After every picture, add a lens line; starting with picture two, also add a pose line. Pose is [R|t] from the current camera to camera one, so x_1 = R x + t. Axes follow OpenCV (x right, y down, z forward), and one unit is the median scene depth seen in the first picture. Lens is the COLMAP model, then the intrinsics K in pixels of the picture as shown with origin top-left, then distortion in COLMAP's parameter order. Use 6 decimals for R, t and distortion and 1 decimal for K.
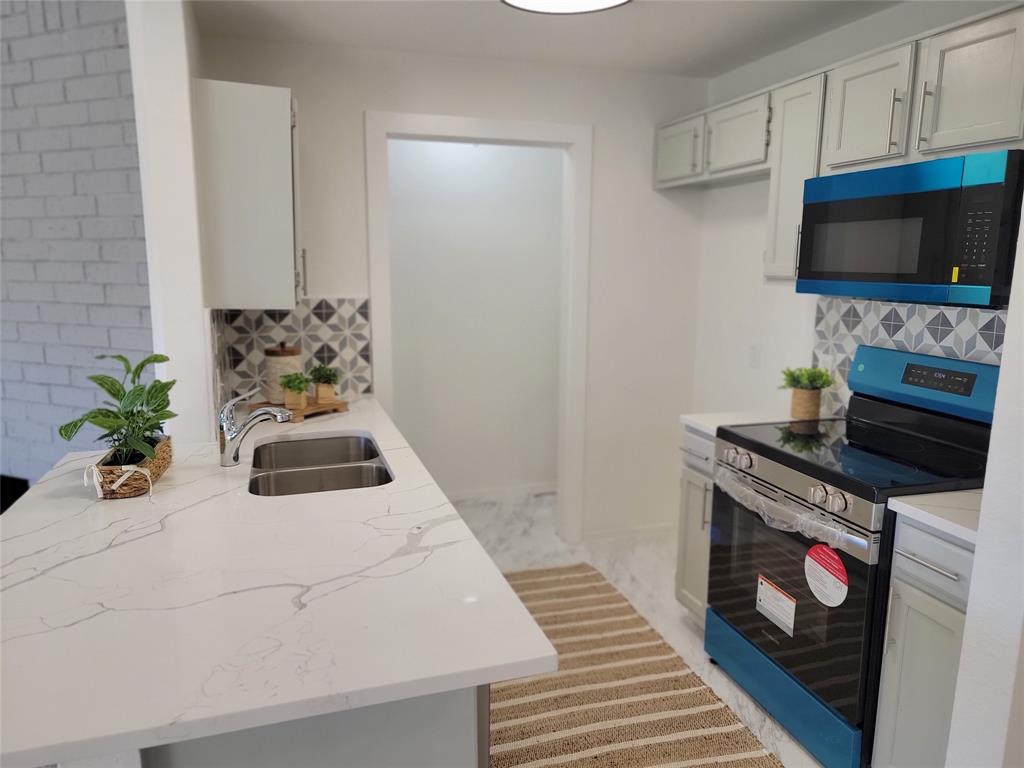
lens RADIAL K [[724.4, 0, 490.1], [0, 724.4, 372.6], [0, 0, 1]] dist [0.066829, -0.000413]
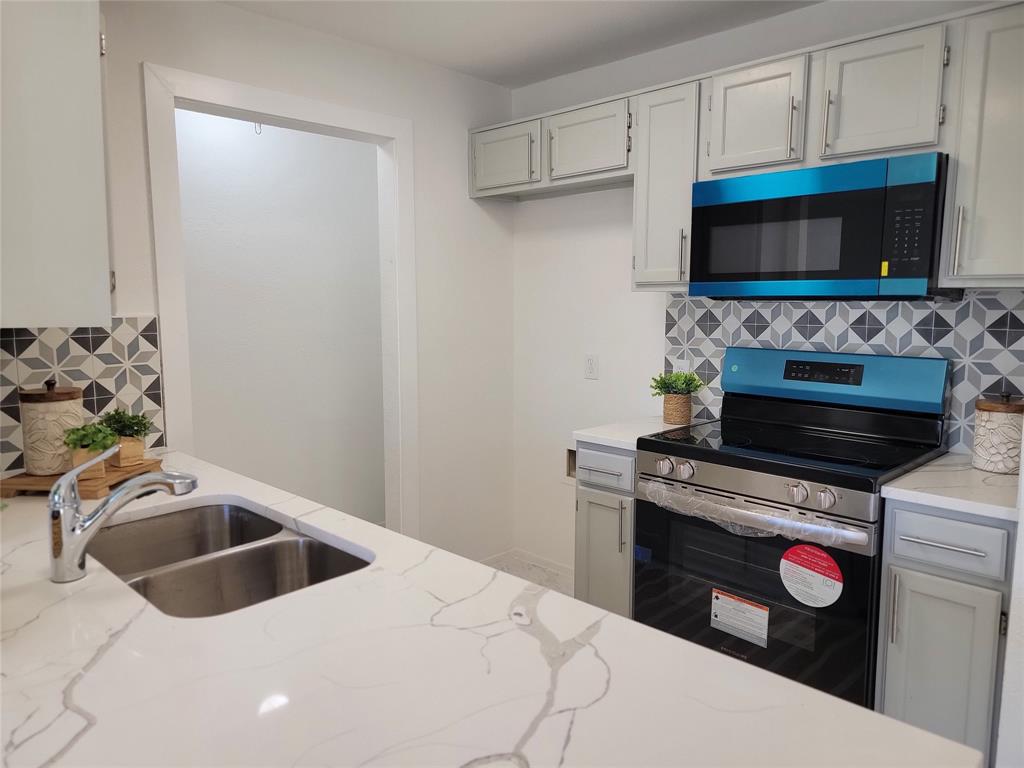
lens RADIAL K [[724.4, 0, 490.1], [0, 724.4, 372.6], [0, 0, 1]] dist [0.066829, -0.000413]
pose [[0.882698, -0.056116, 0.466578, -0.289852], [0.078700, 0.996475, -0.029042, 0.002114], [-0.463304, 0.062355, 0.884003, 0.259724]]
